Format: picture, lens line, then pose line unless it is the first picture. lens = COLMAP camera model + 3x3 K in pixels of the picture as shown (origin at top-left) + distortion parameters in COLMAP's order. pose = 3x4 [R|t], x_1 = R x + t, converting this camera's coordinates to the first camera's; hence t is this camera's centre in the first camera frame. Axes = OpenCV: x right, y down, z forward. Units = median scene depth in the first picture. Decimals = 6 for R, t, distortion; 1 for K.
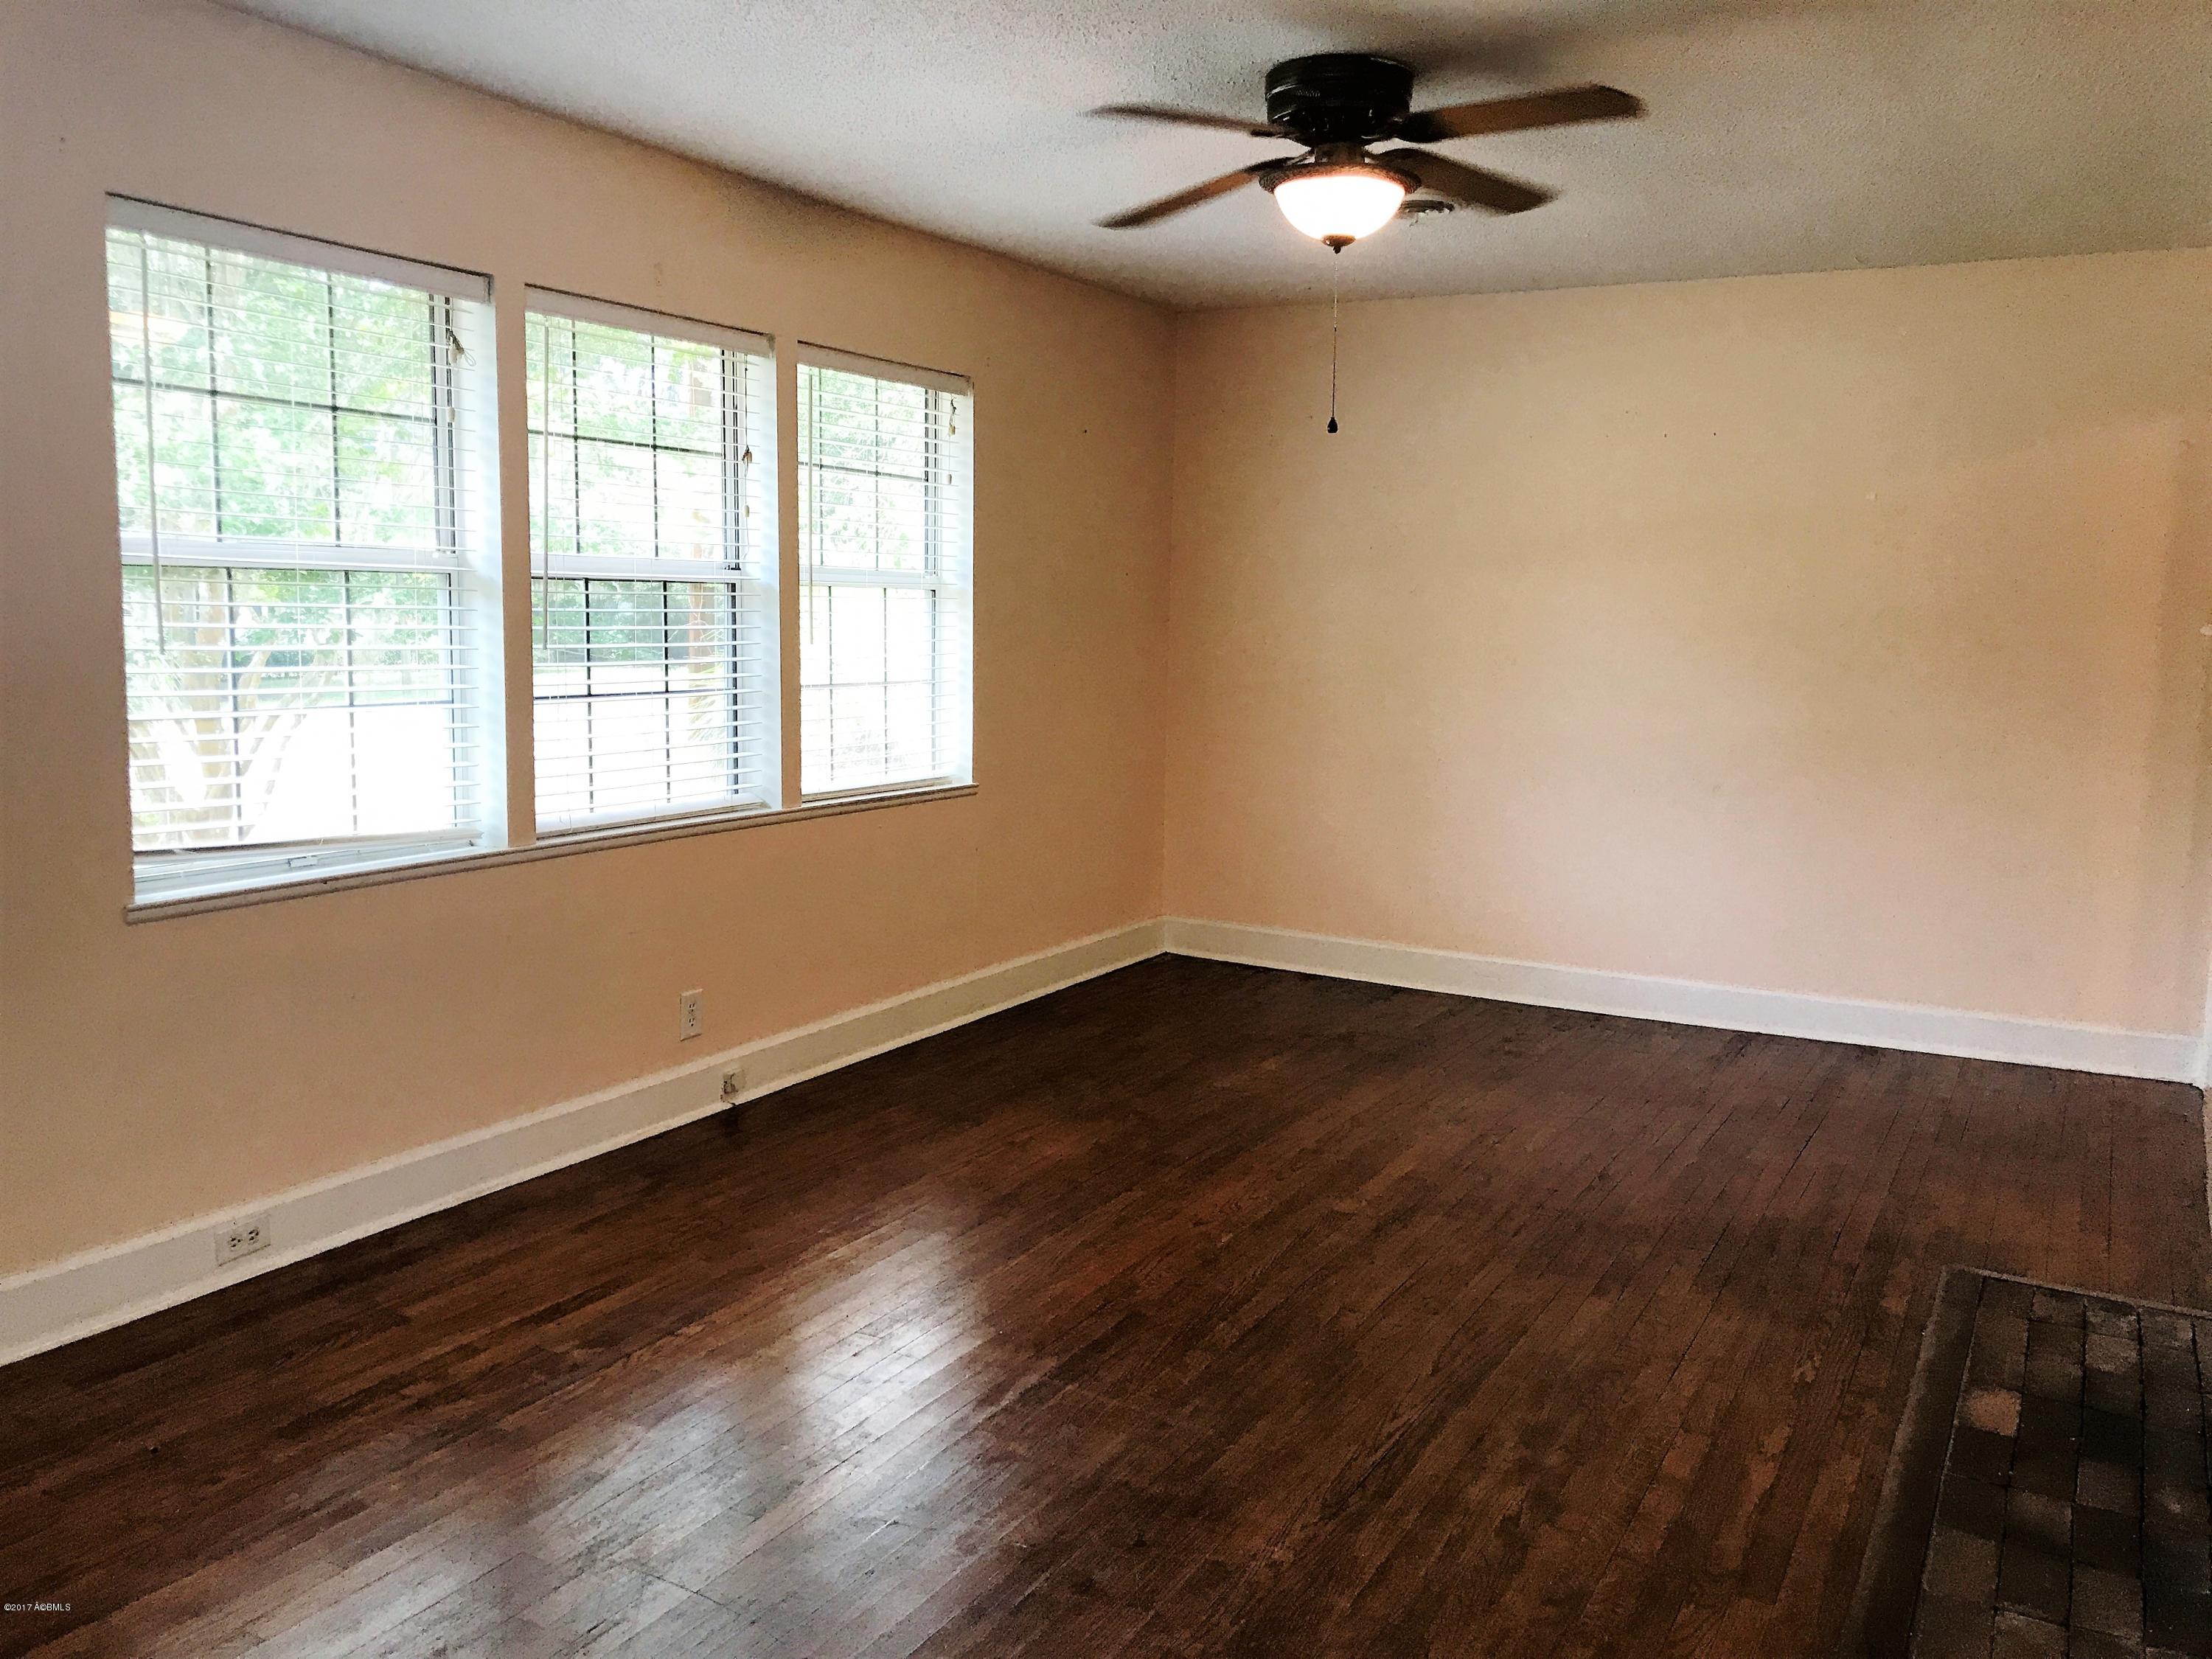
lens RADIAL K [[1861.0, 0, 1115.4], [0, 1861.0, 829.8], [0, 0, 1]] dist [0.043938, -0.043014]
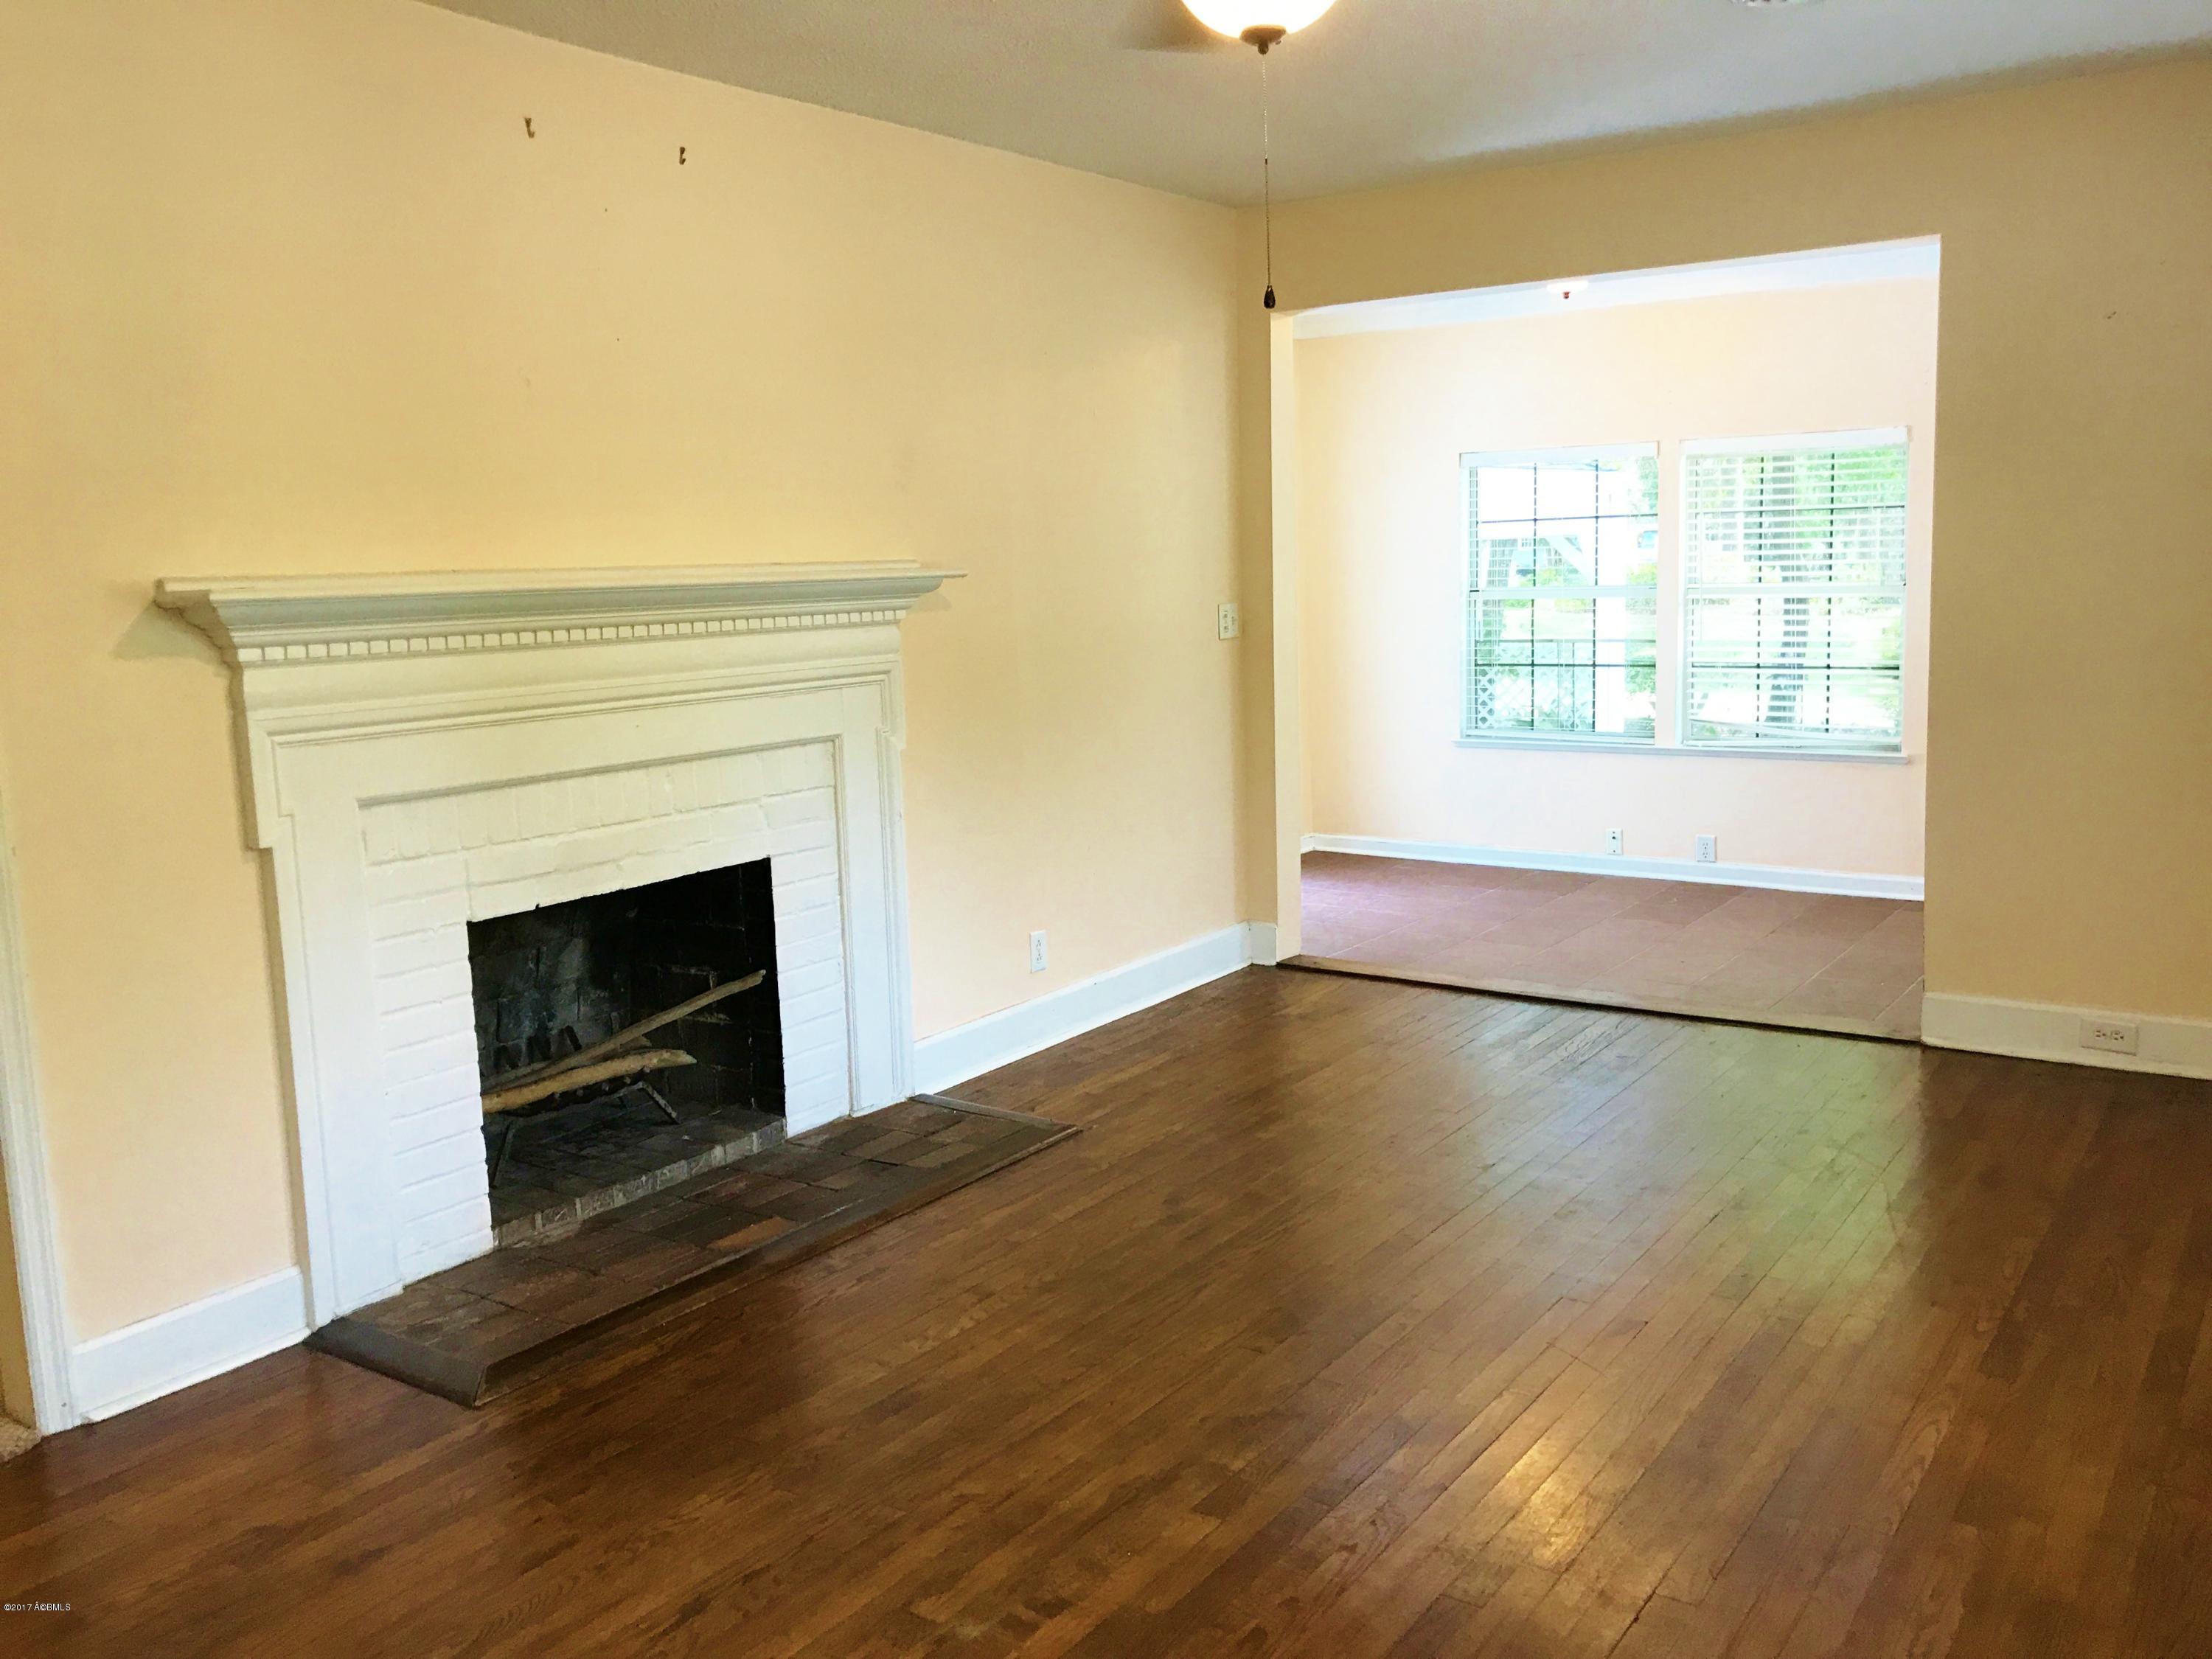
lens RADIAL K [[1861.0, 0, 1115.4], [0, 1861.0, 829.8], [0, 0, 1]] dist [0.043938, -0.043014]
pose [[-0.994342, -0.005754, 0.106074, 0.102972], [0.022270, 0.965053, 0.261107, -0.223668], [-0.103869, 0.261992, -0.959464, 1.855306]]
